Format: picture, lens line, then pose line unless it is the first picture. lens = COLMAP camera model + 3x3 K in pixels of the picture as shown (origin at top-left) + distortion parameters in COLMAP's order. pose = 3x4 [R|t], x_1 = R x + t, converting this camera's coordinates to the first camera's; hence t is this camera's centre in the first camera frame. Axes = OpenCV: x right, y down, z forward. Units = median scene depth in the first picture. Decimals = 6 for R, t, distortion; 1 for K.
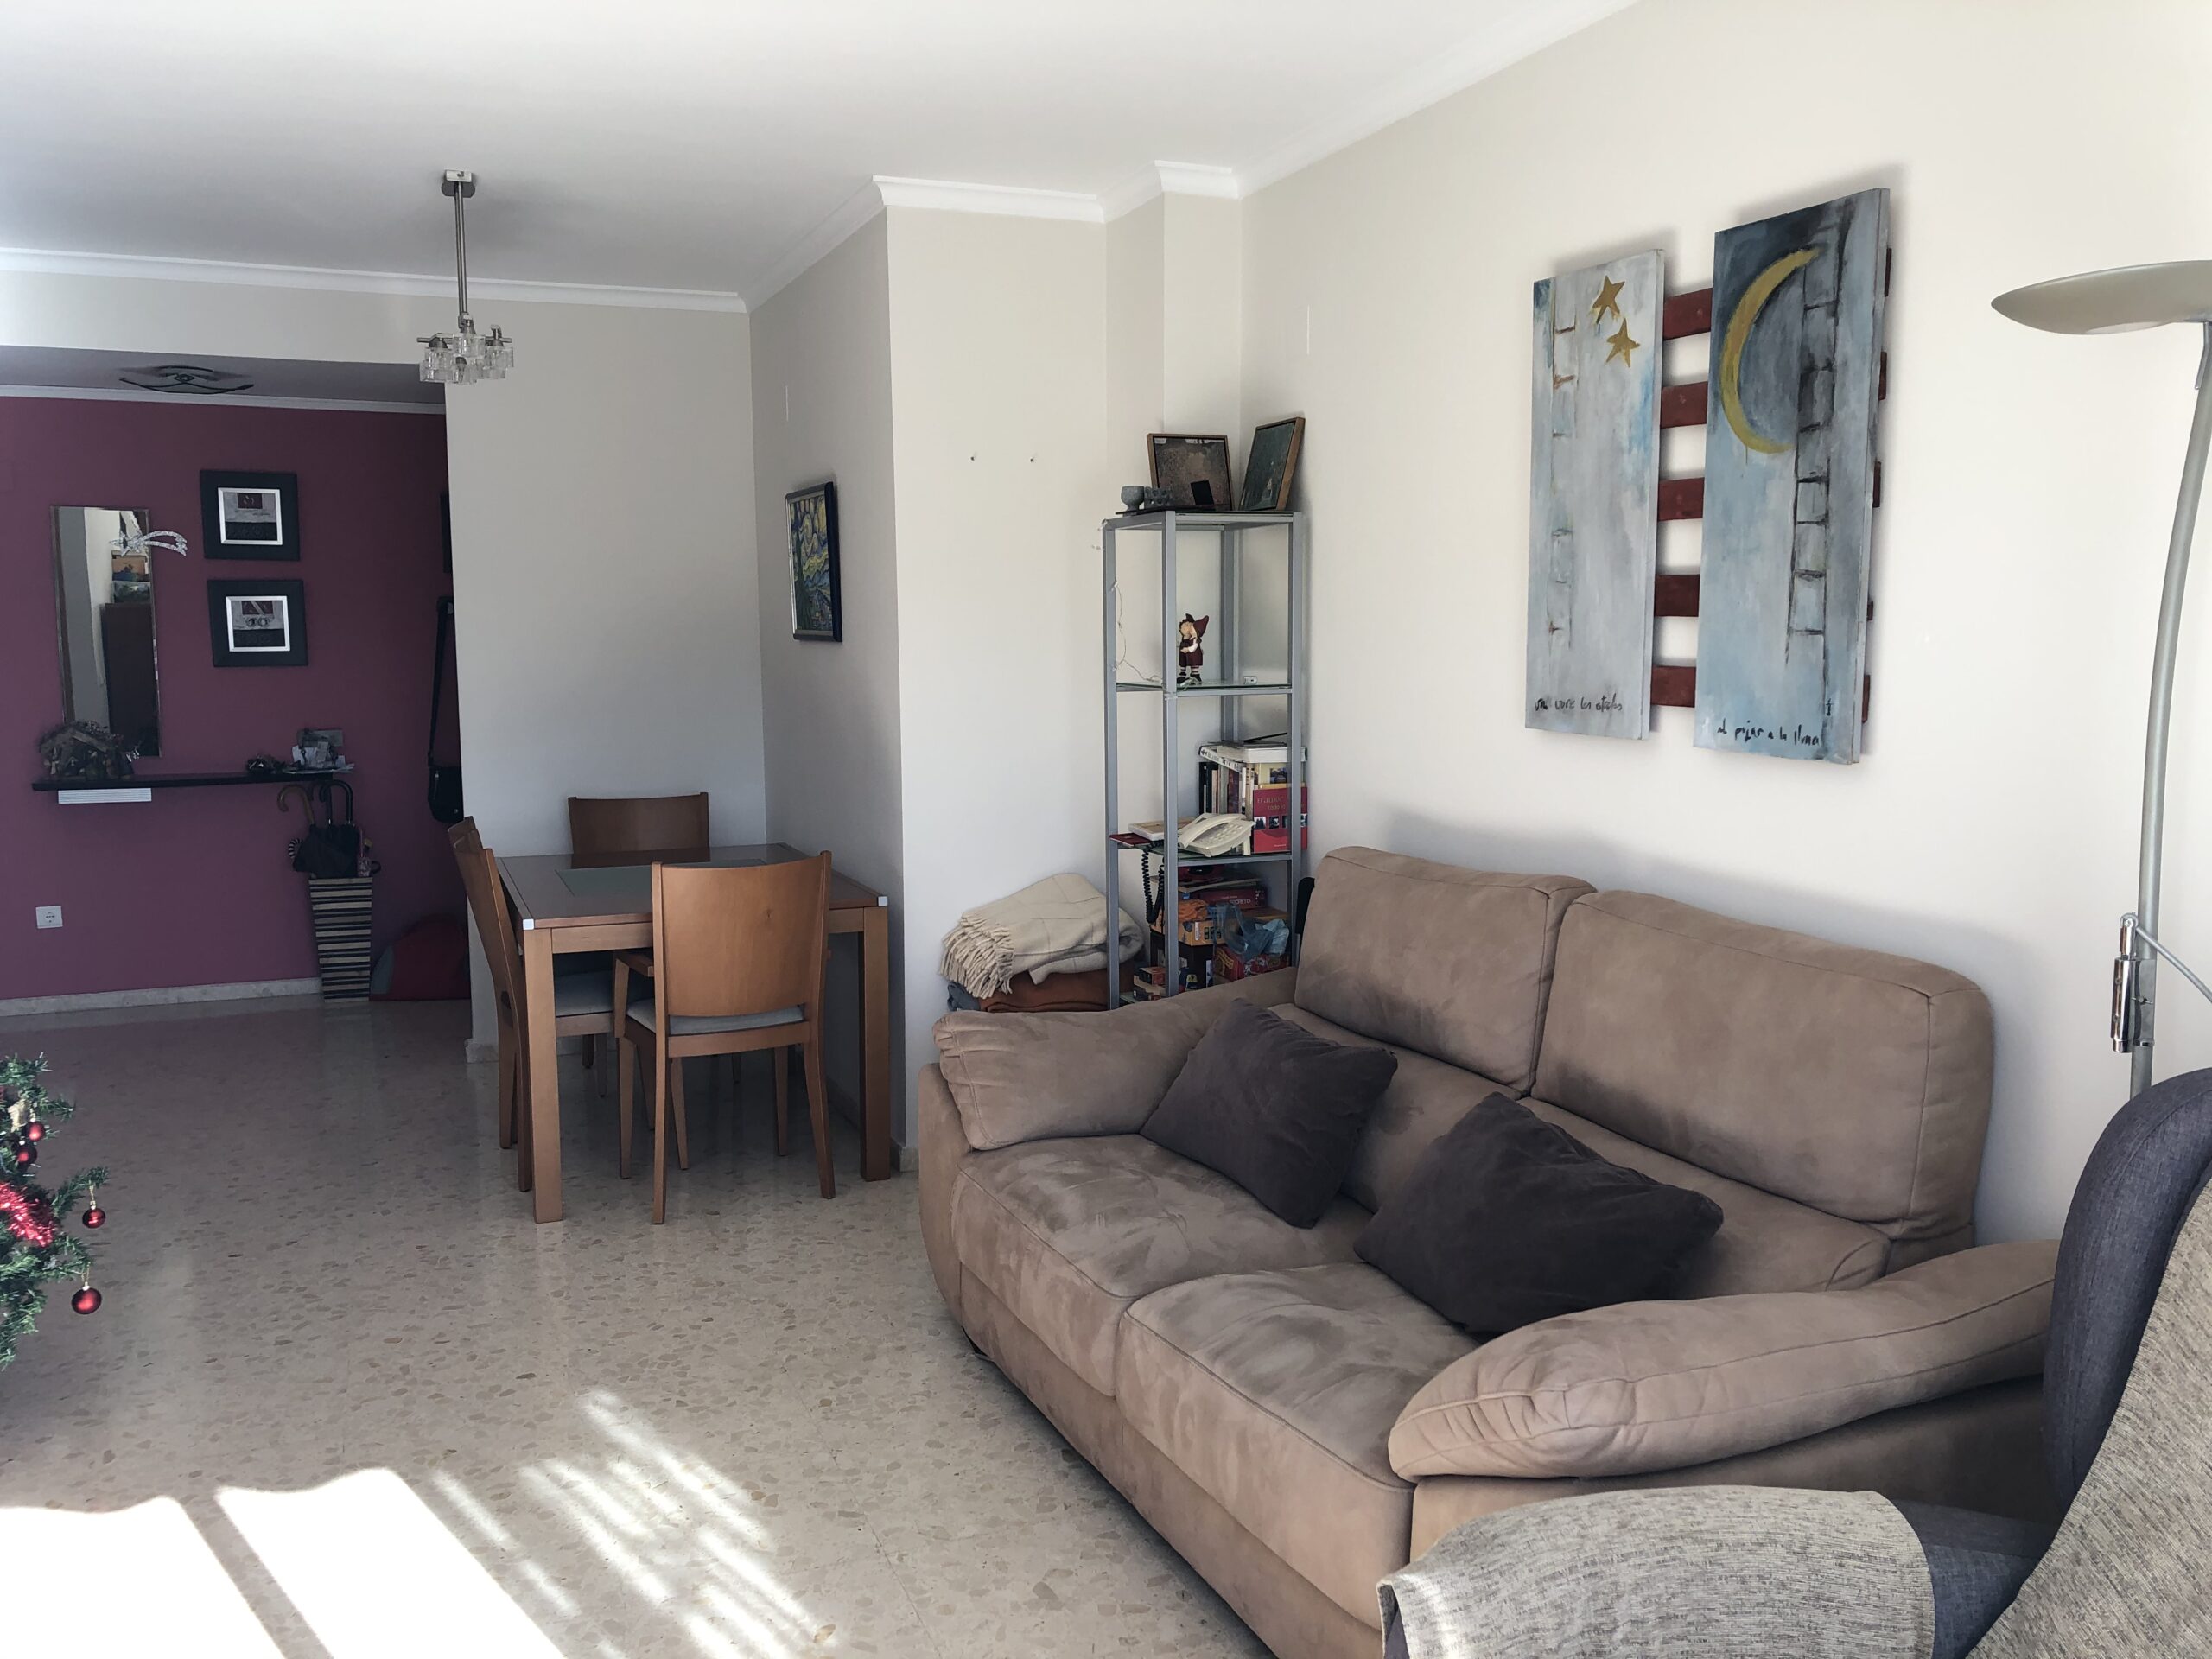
lens RADIAL K [[1755.2, 0, 1106.0], [0, 1755.2, 829.5], [0, 0, 1]] dist [-0.008928, -0.002391]
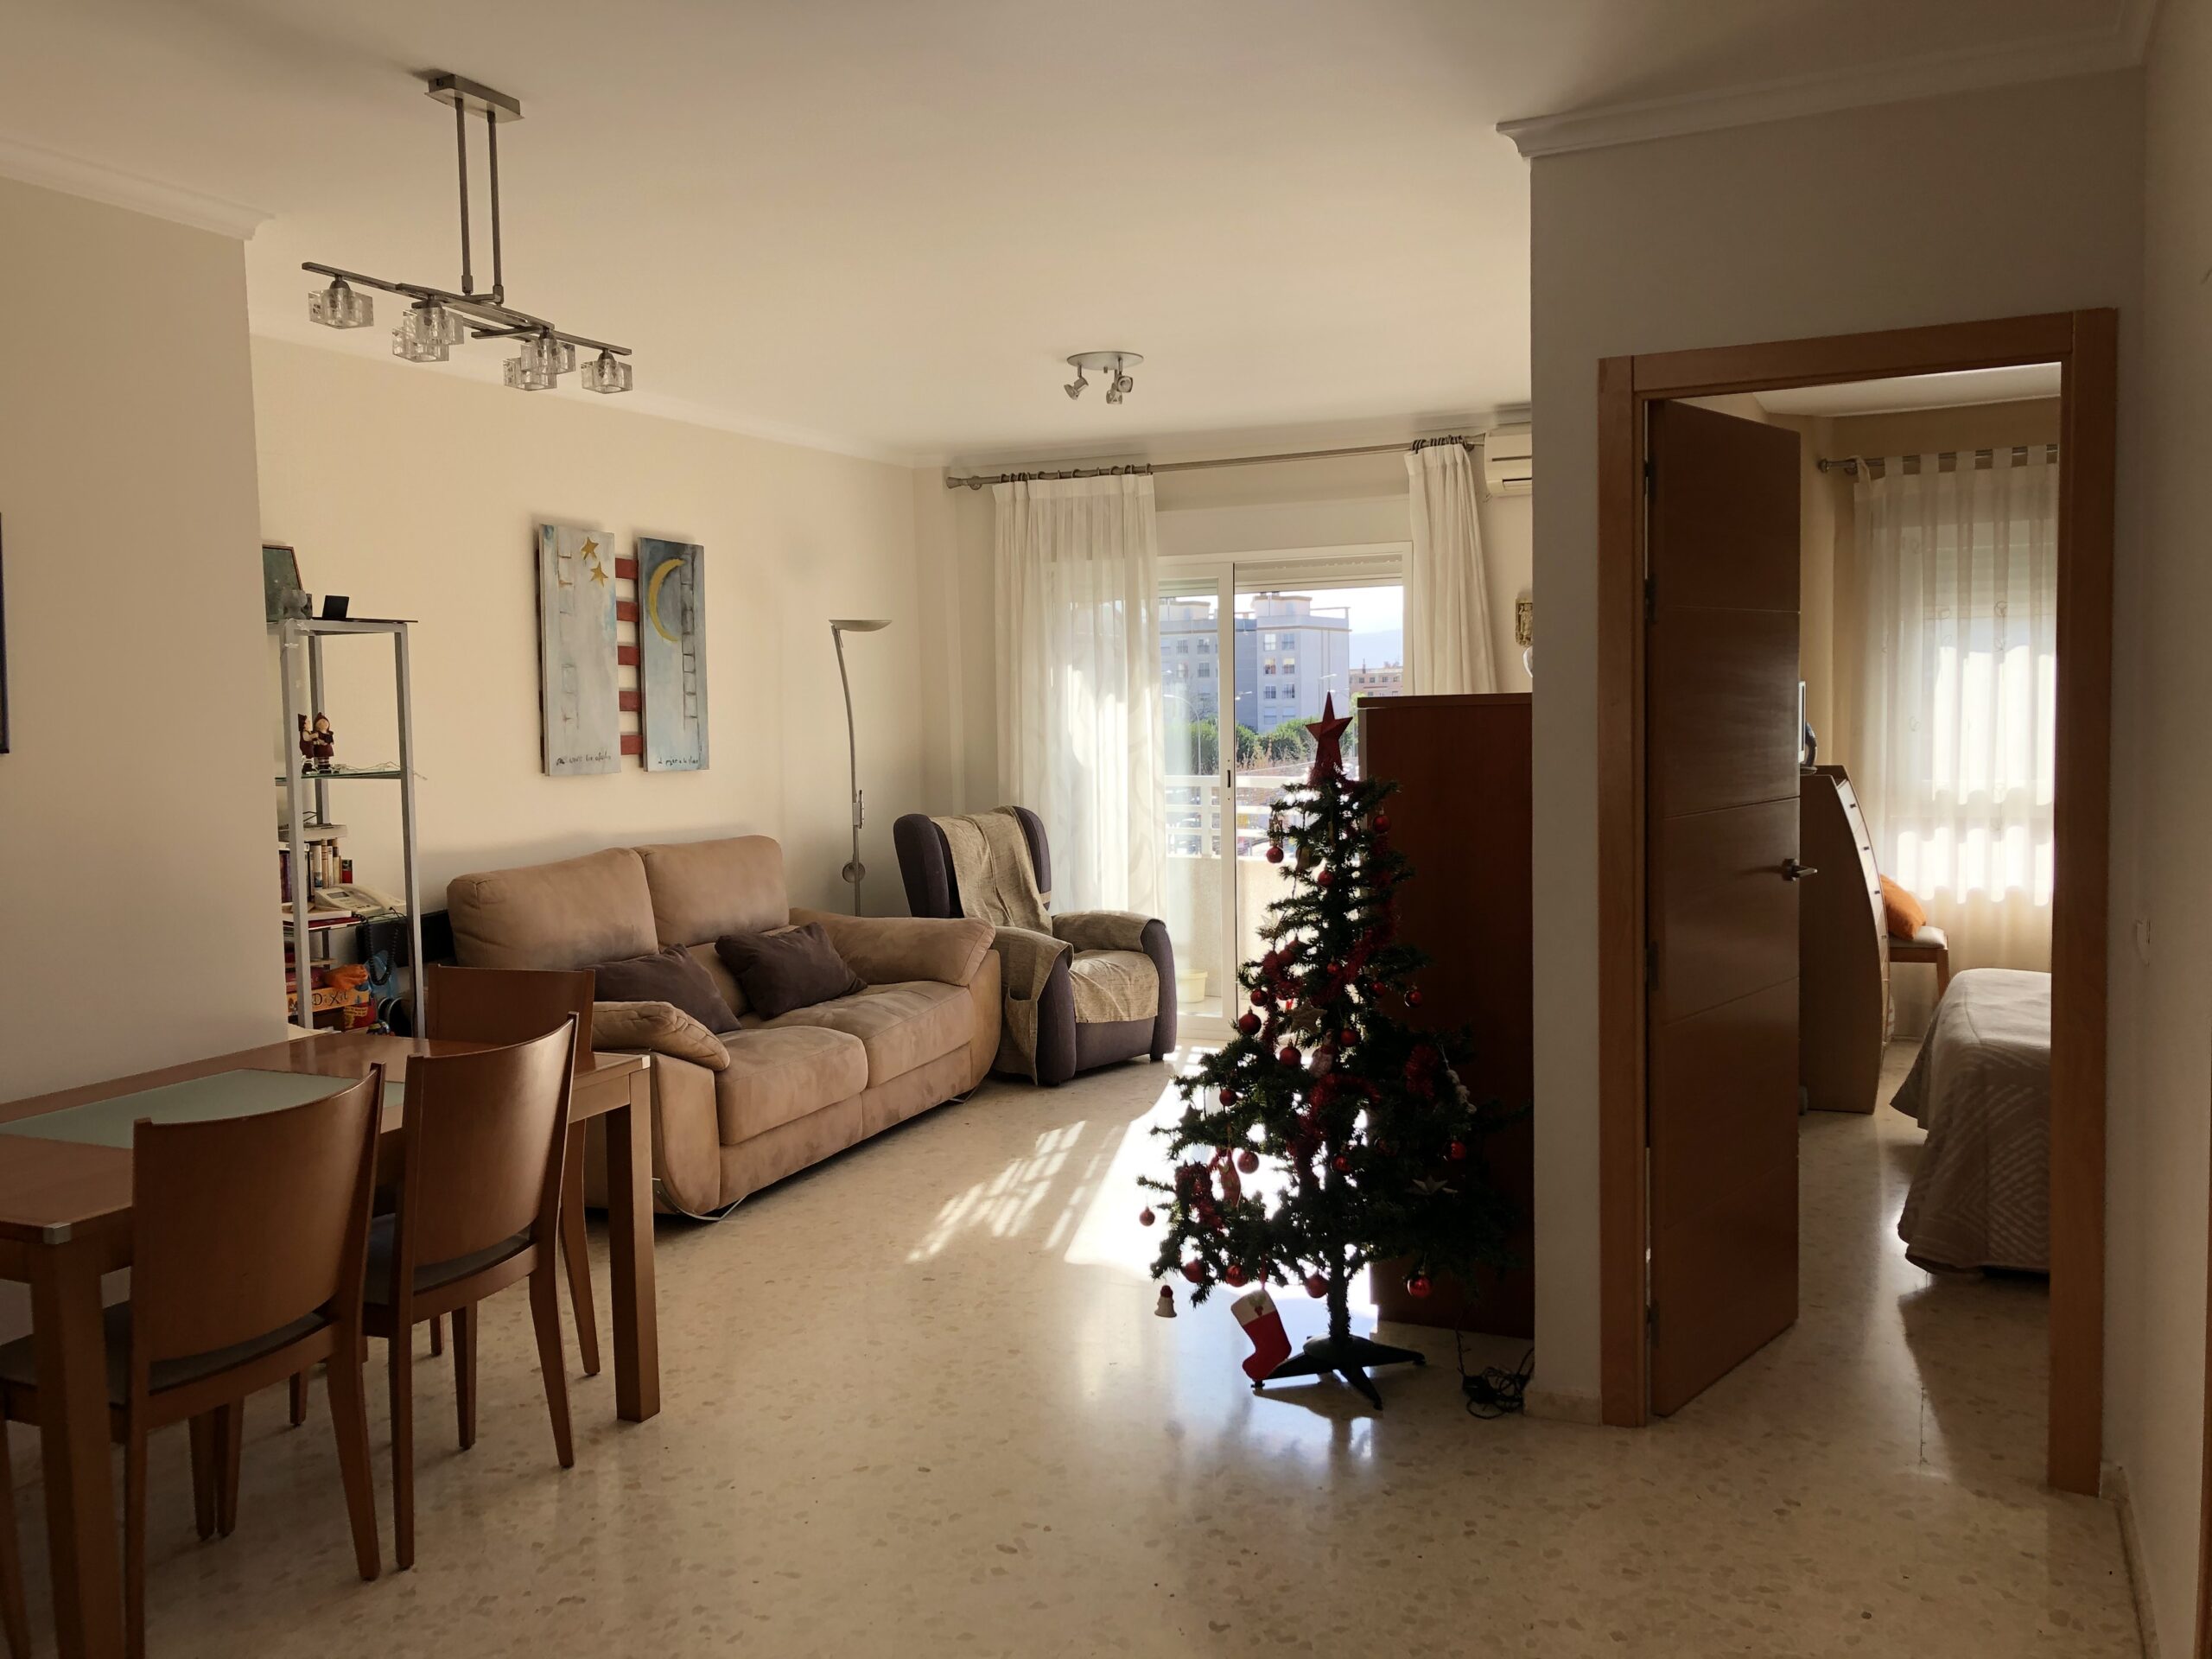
lens RADIAL K [[1813.3, 0, 1106.0], [0, 1813.3, 829.5], [0, 0, 1]] dist [-0.004714, -0.003419]
pose [[-0.675395, -0.038991, 0.736424, -1.522088], [0.102779, 0.983878, 0.146354, -0.222132], [-0.730259, 0.174536, -0.660499, 1.879147]]
